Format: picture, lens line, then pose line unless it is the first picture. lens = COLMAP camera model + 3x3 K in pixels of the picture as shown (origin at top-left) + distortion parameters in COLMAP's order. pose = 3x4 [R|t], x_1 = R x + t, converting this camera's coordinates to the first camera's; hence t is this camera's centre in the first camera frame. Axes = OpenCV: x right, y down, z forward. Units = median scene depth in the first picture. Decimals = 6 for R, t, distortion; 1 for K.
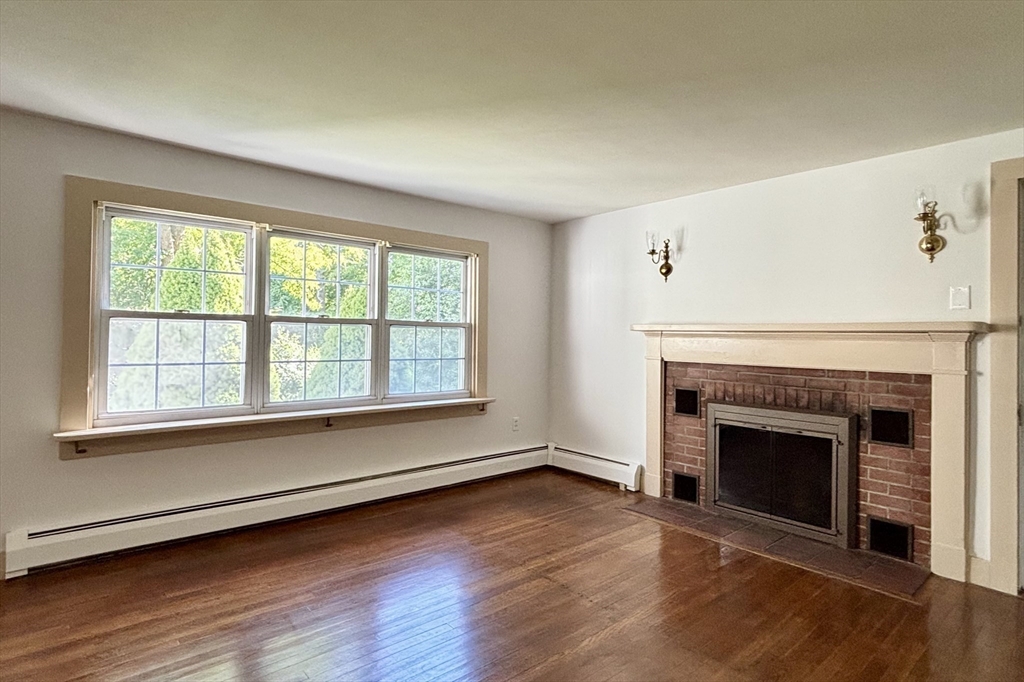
lens RADIAL K [[512.5, 0, 562.7], [0, 512.5, 326.4], [0, 0, 1]] dist [-0.003681, 0.000474]
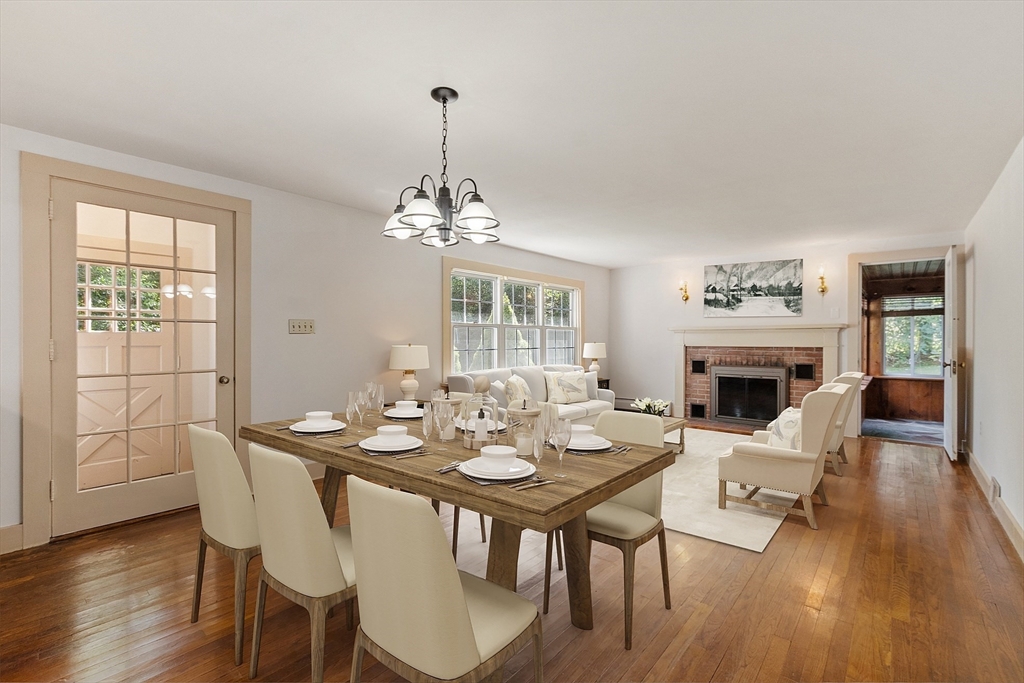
lens RADIAL K [[428.0, 0, 538.4], [0, 428.0, 339.5], [0, 0, 1]] dist [0.004132, -0.000433]
pose [[0.987688, -0.015667, 0.155653, -0.663792], [0.013114, 0.999762, 0.017419, 0.009112], [-0.155889, -0.015163, 0.987658, -0.550011]]
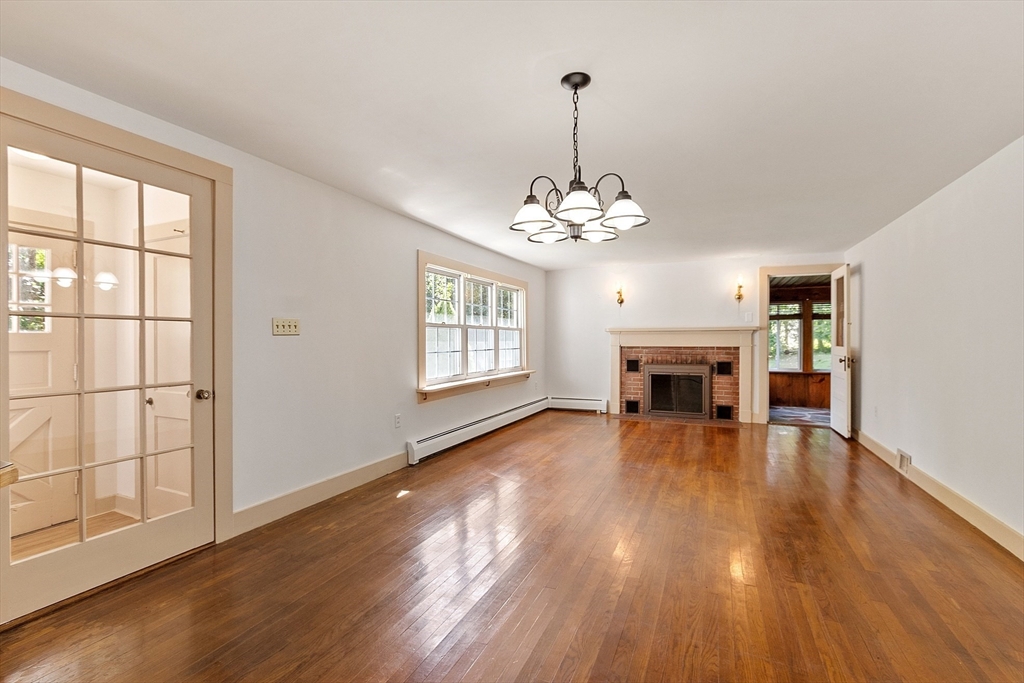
lens RADIAL K [[428.0, 0, 522.4], [0, 428.0, 338.9], [0, 0, 1]] dist [0.004132, -0.000433]
pose [[0.908984, -0.016845, 0.416491, -0.969862], [0.009999, 0.999777, 0.018613, 0.002557], [-0.416711, -0.012754, 0.908949, -0.425868]]
